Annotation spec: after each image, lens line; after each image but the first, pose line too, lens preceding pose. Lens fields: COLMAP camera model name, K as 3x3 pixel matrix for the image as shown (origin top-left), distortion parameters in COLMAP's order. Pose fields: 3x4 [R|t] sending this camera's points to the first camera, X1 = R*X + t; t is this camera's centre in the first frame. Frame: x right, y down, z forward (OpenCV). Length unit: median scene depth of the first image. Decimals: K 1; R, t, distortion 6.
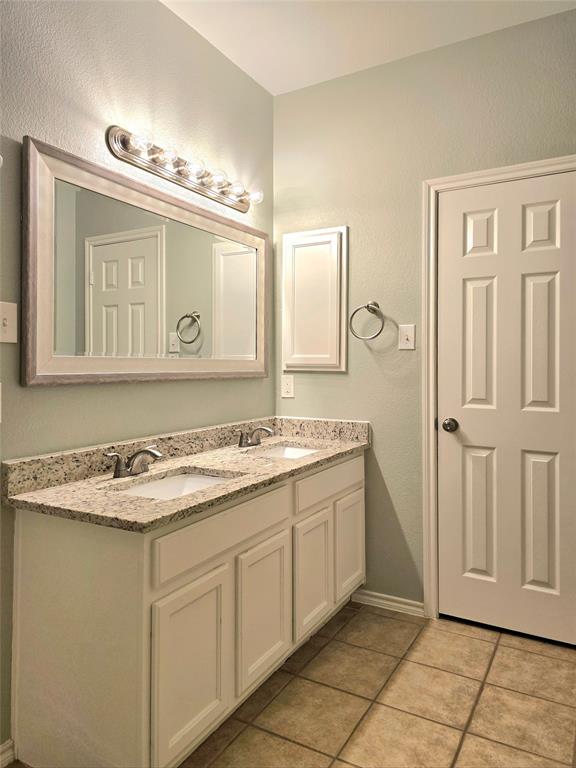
lens RADIAL K [[523.5, 0, 287.9], [0, 523.5, 361.2], [0, 0, 1]] dist [0.080626, -0.067232]
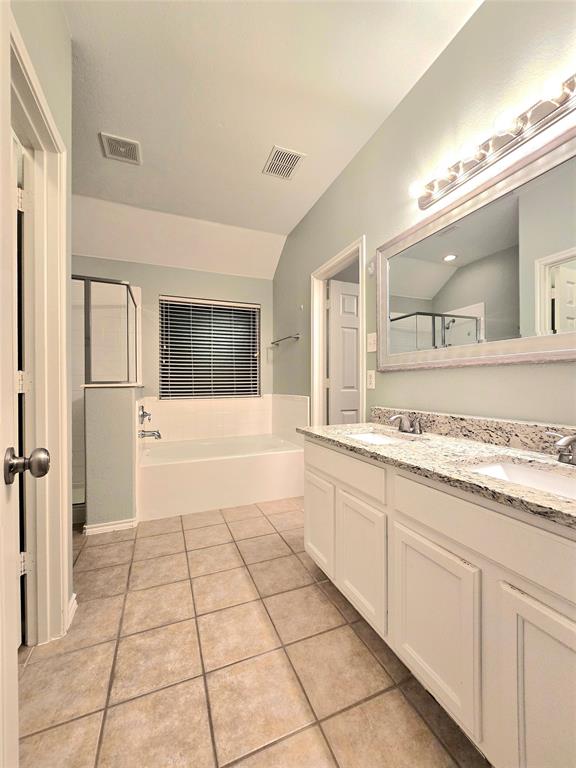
lens RADIAL K [[308.4, 0, 276.0], [0, 308.4, 384.3], [0, 0, 1]] dist [-0.001510, -0.000344]
pose [[-0.628815, 0.004985, -0.777539, 0.533299], [0.007634, 0.999971, 0.000237, 0.073054], [0.777518, -0.005787, -0.628834, 1.138730]]
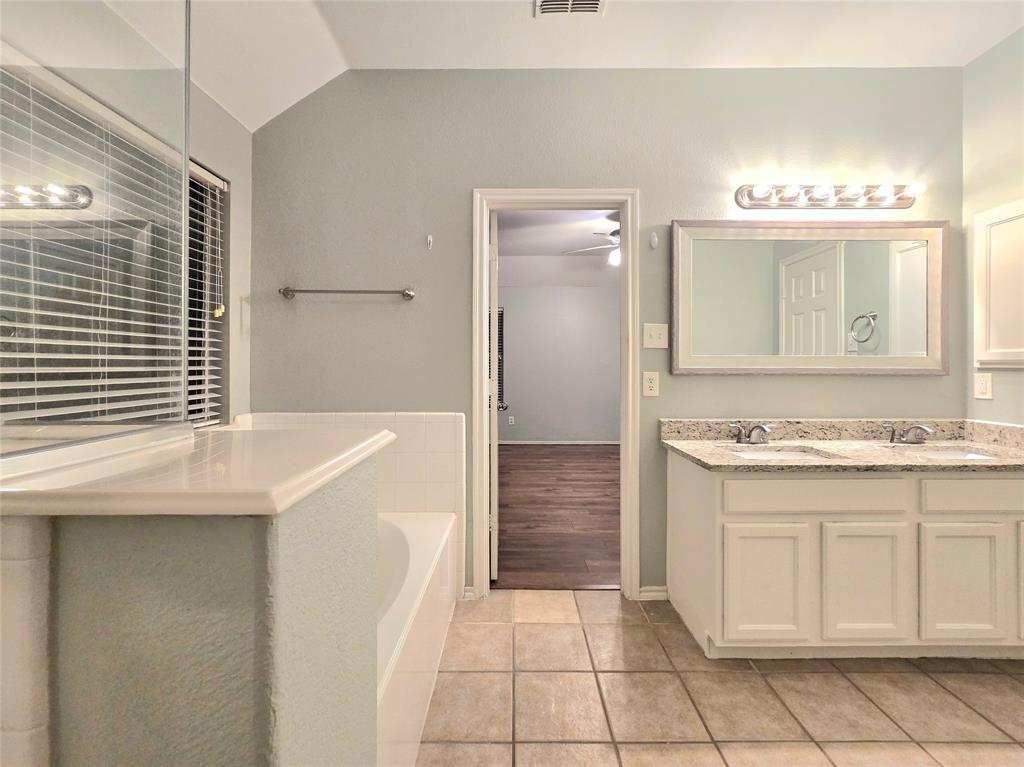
lens RADIAL K [[441.0, 0, 517.4], [0, 441.0, 366.5], [0, 0, 1]] dist [0.000359, 0.000851]
pose [[0.495008, -0.000177, -0.868888, 0.345851], [0.004028, 0.999990, 0.002091, 0.013848], [0.868879, -0.004535, 0.495004, -0.059837]]
